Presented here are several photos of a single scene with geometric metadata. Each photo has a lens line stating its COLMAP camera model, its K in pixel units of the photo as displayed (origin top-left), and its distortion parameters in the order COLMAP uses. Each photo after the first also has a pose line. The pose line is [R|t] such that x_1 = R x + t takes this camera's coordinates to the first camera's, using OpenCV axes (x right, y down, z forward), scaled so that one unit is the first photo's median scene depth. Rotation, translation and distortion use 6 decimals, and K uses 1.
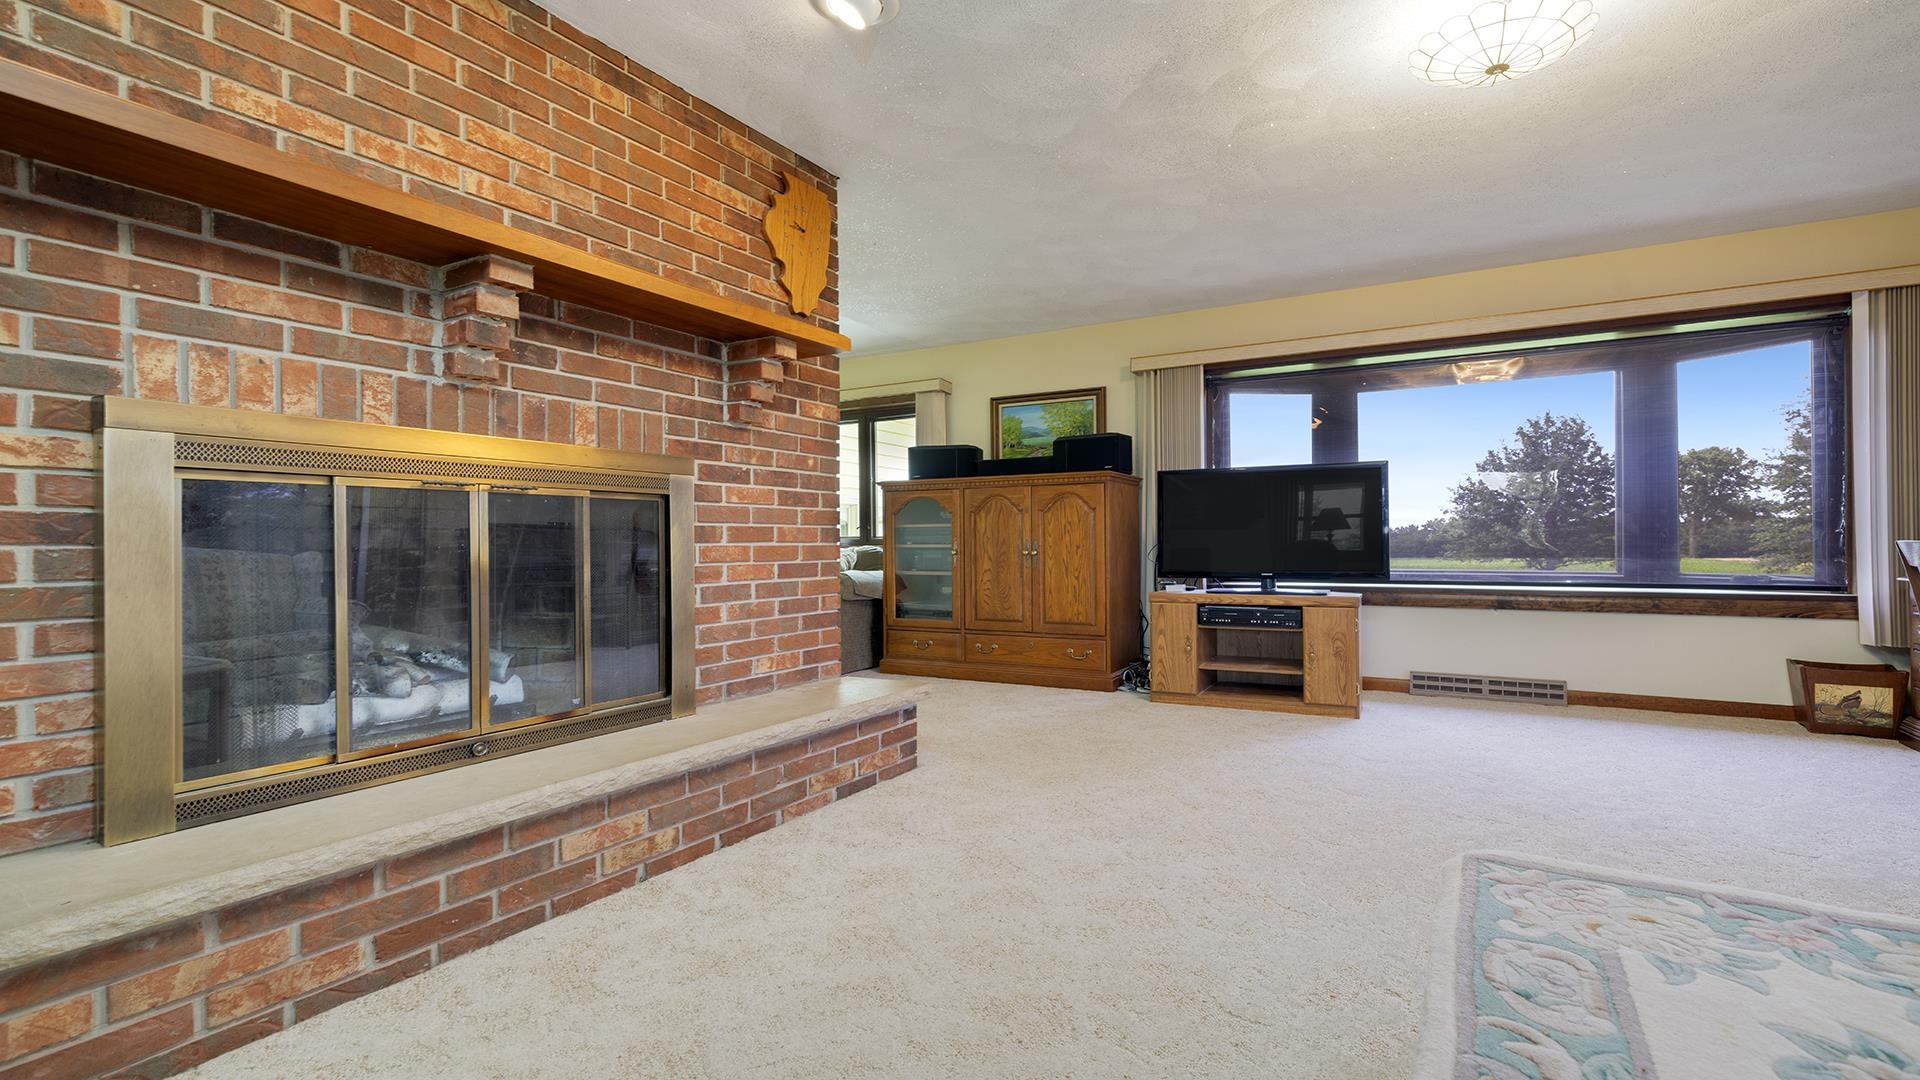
lens RADIAL K [[843.5, 0, 953.4], [0, 843.5, 545.2], [0, 0, 1]] dist [-0.004172, -0.000129]
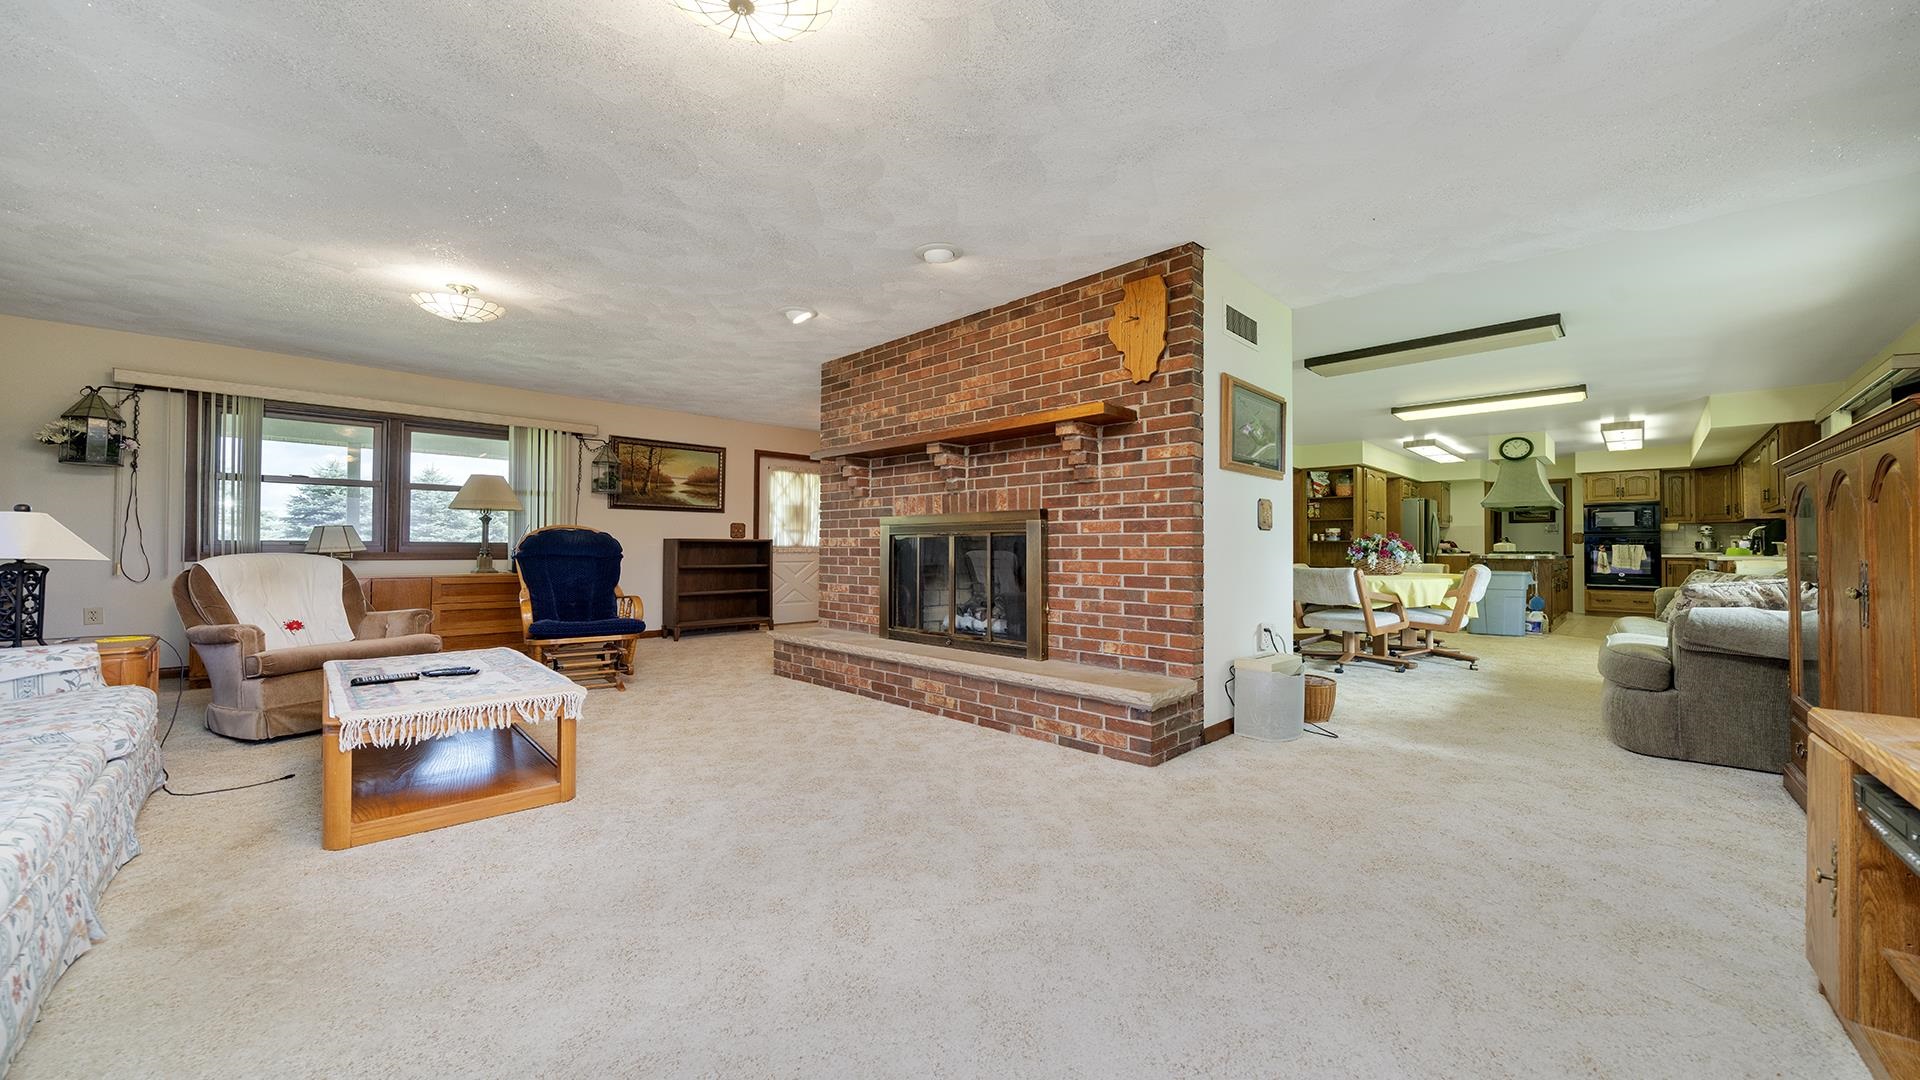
lens RADIAL K [[676.9, 0, 967.9], [0, 676.9, 539.8], [0, 0, 1]] dist [-0.012905, -0.000082]
pose [[-0.218706, -0.011265, -0.975726, 0.920774], [-0.005871, 0.999930, -0.010229, -0.023337], [0.975773, 0.003492, -0.218757, 1.017443]]
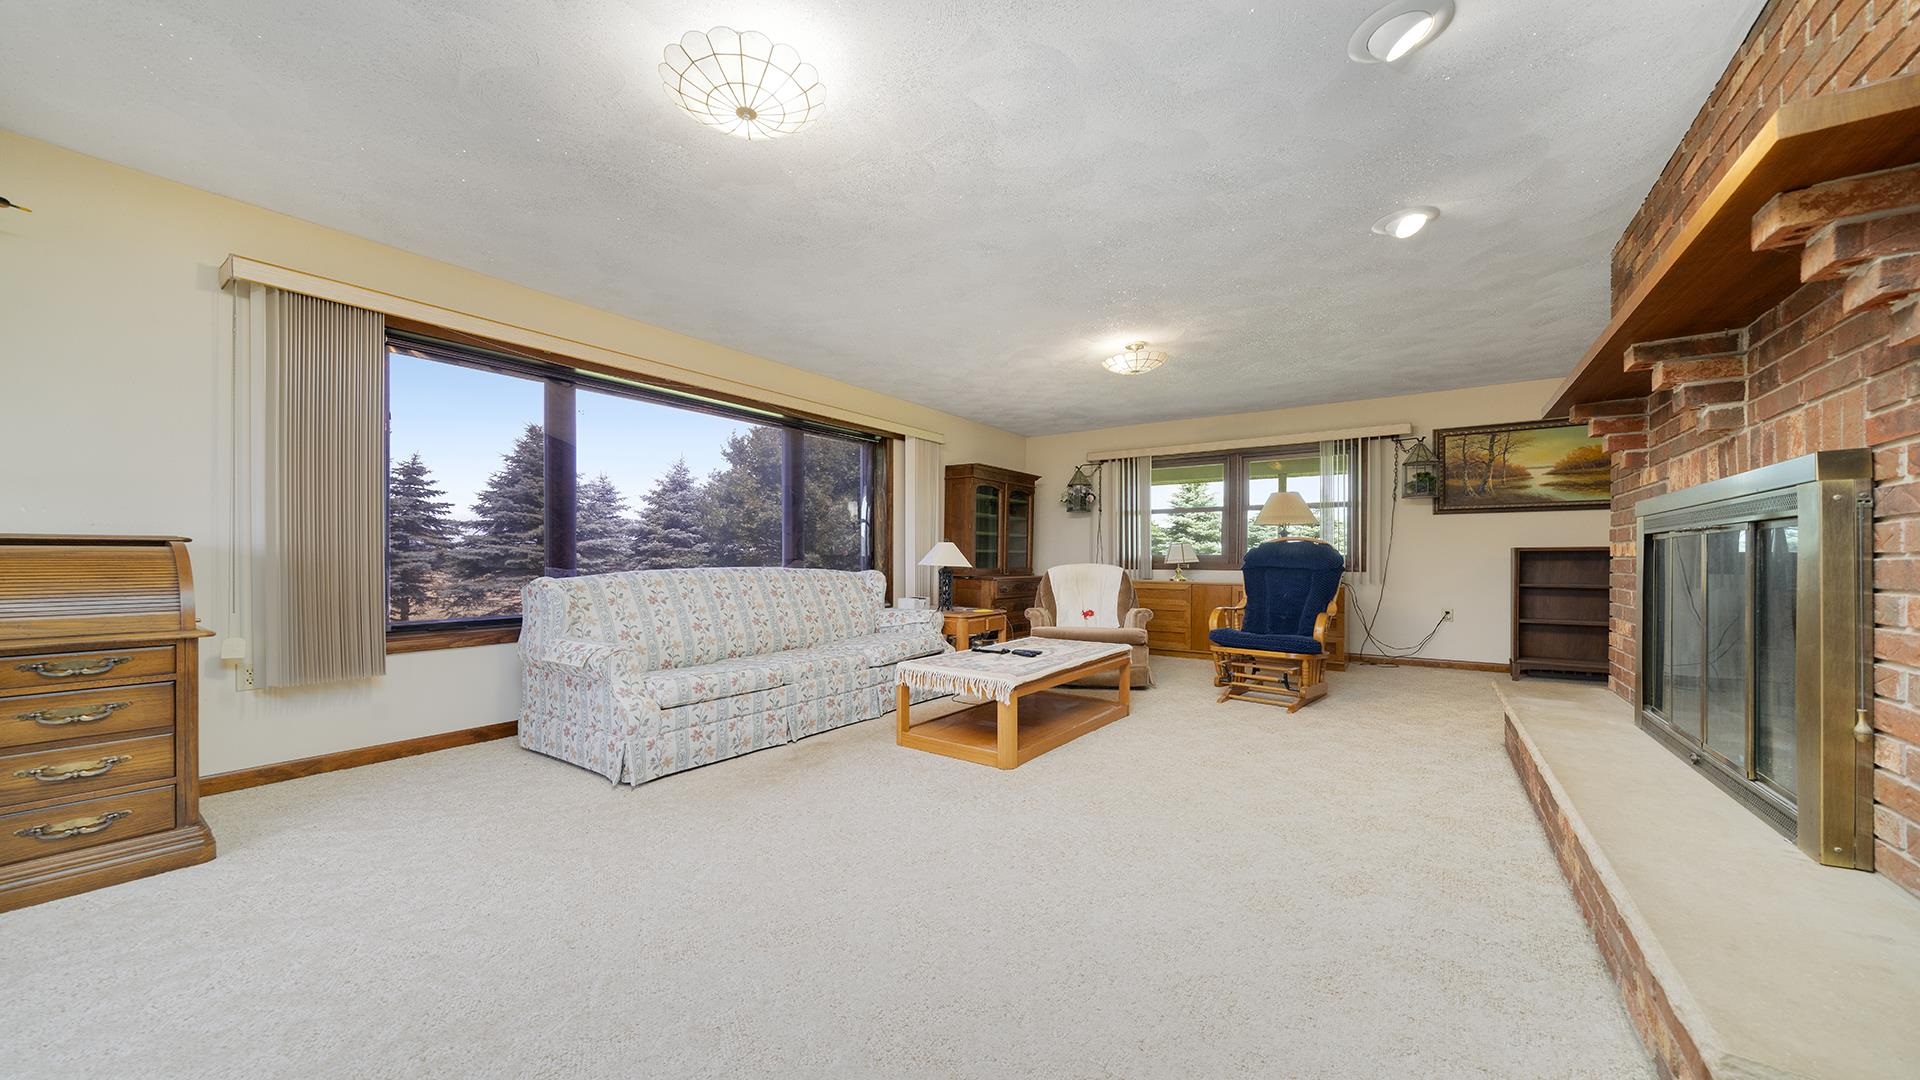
lens RADIAL K [[676.9, 0, 979.0], [0, 676.9, 558.5], [0, 0, 1]] dist [-0.012905, -0.000082]
pose [[-0.998796, 0.000902, 0.049054, 0.253946], [0.001024, 0.999996, 0.002458, -0.023443], [-0.049052, 0.002505, -0.998793, 1.337493]]
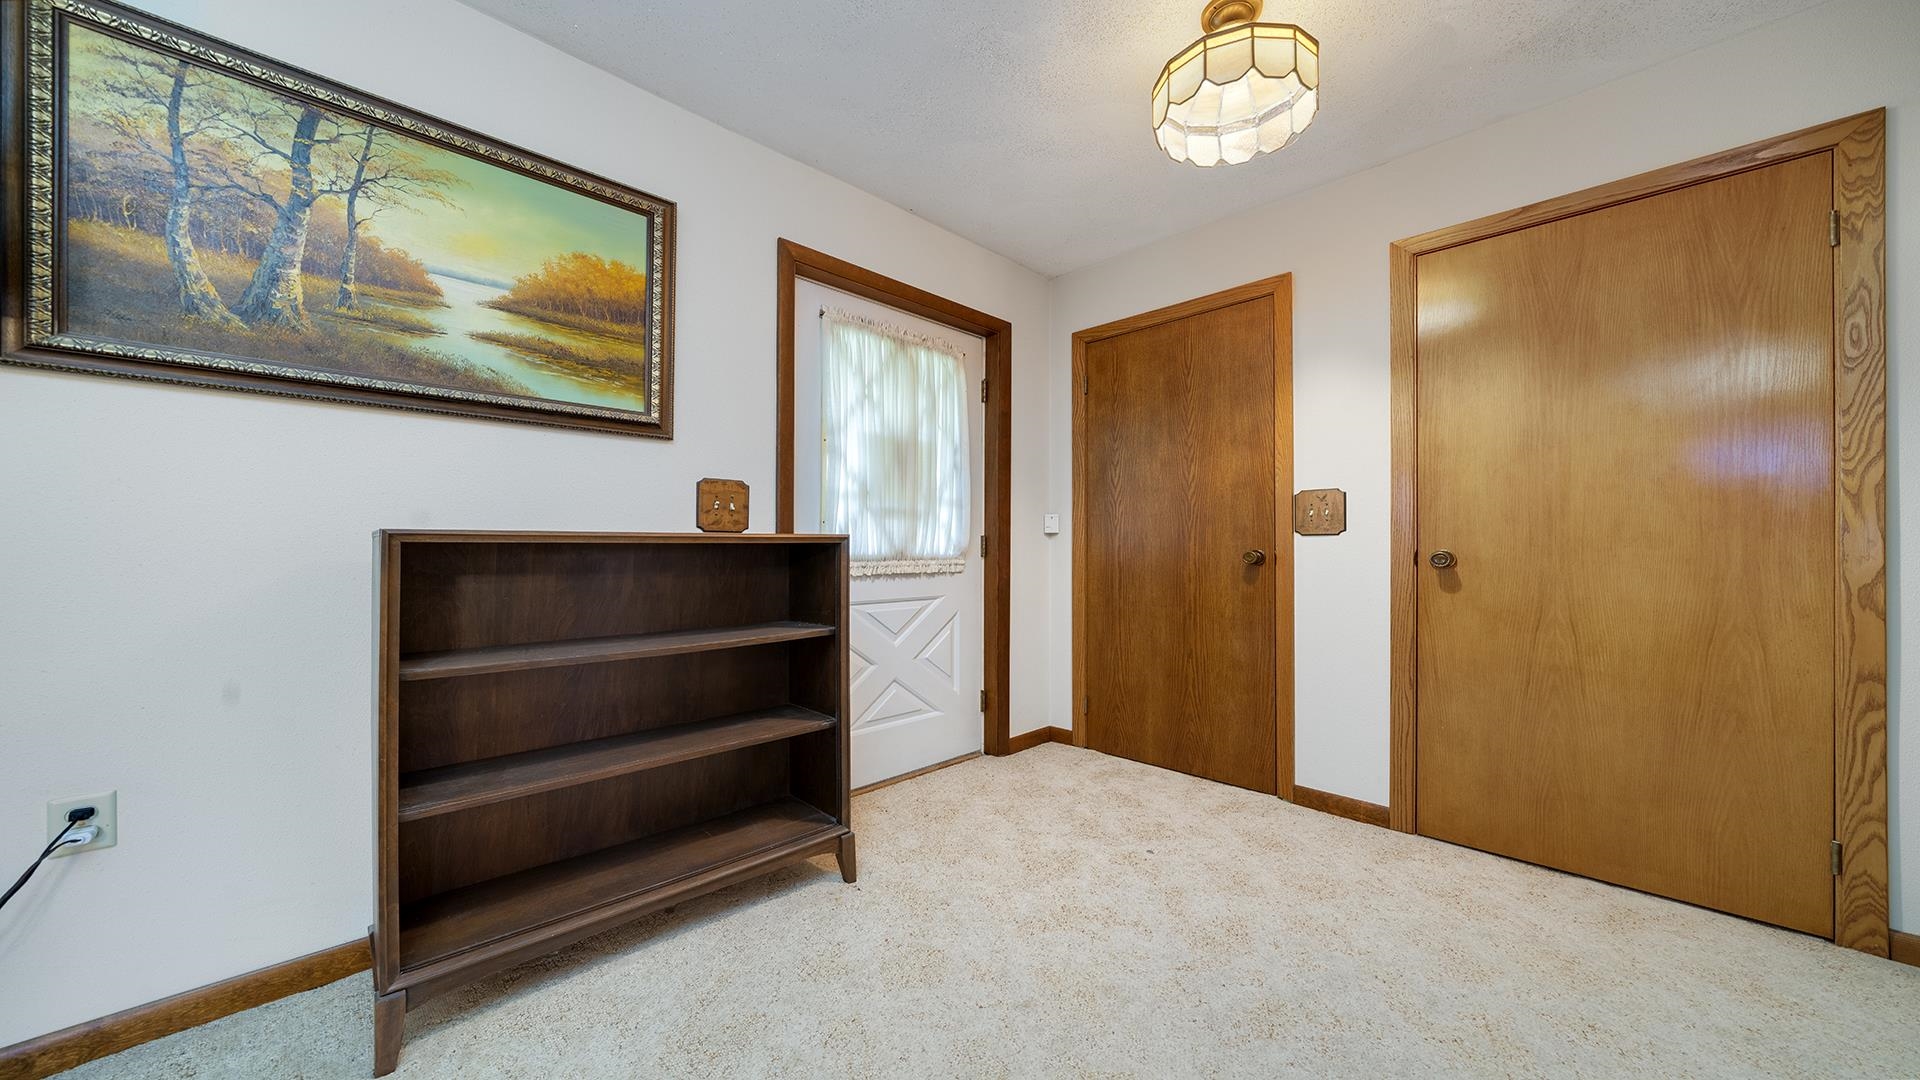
lens RADIAL K [[676.9, 0, 958.1], [0, 676.9, 550.3], [0, 0, 1]] dist [-0.012905, -0.000082]
pose [[-0.259651, 0.004647, -0.965691, -0.659687], [-0.000229, 0.999988, 0.004874, -0.033286], [0.965703, 0.001487, -0.259647, 0.092430]]
